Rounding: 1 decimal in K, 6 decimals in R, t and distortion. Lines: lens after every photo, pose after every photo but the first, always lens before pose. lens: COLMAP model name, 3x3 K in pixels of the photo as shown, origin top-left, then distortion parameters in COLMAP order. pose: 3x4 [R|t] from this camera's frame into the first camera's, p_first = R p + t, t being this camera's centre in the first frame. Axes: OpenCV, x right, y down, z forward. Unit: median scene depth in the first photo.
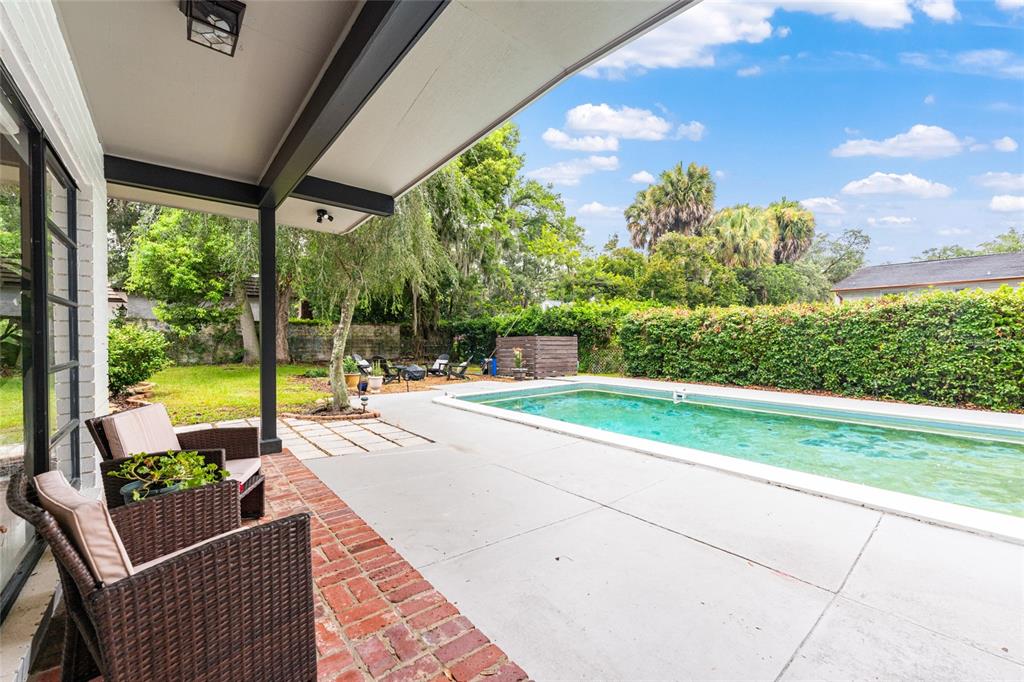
lens RADIAL K [[417.4, 0, 516.1], [0, 417.4, 333.9], [0, 0, 1]] dist [-0.001858, -0.000255]
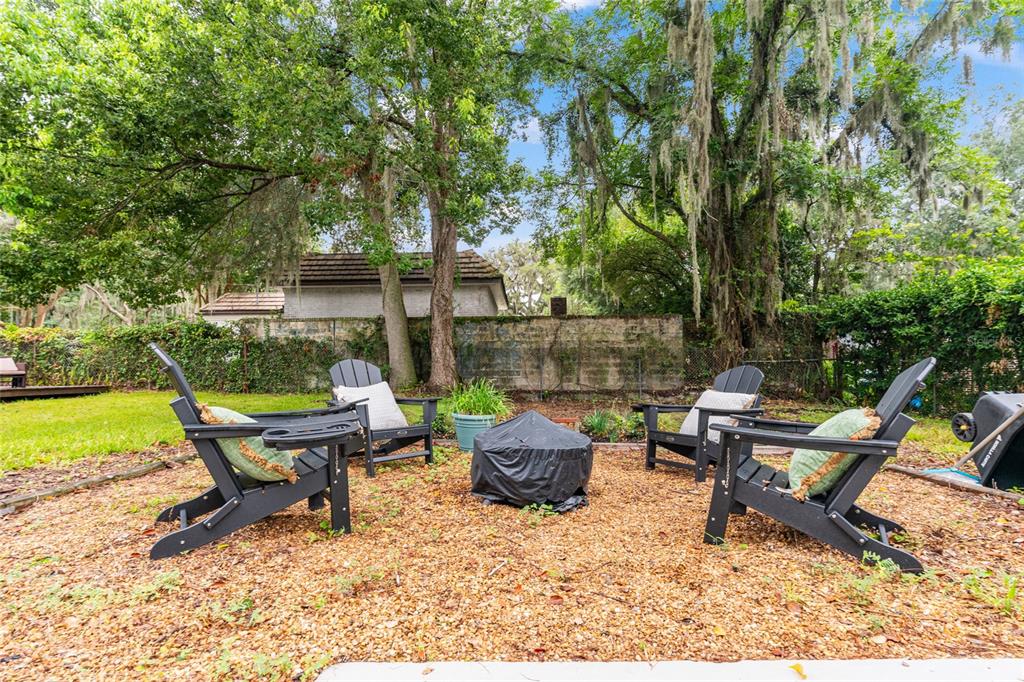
lens RADIAL K [[501.3, 0, 513.0], [0, 501.3, 335.2], [0, 0, 1]] dist [-0.001258, -0.000238]
pose [[0.748609, -0.051900, -0.660977, -0.058232], [0.013212, 0.997901, -0.063391, 0.031580], [0.662880, 0.038723, 0.747724, 0.476688]]
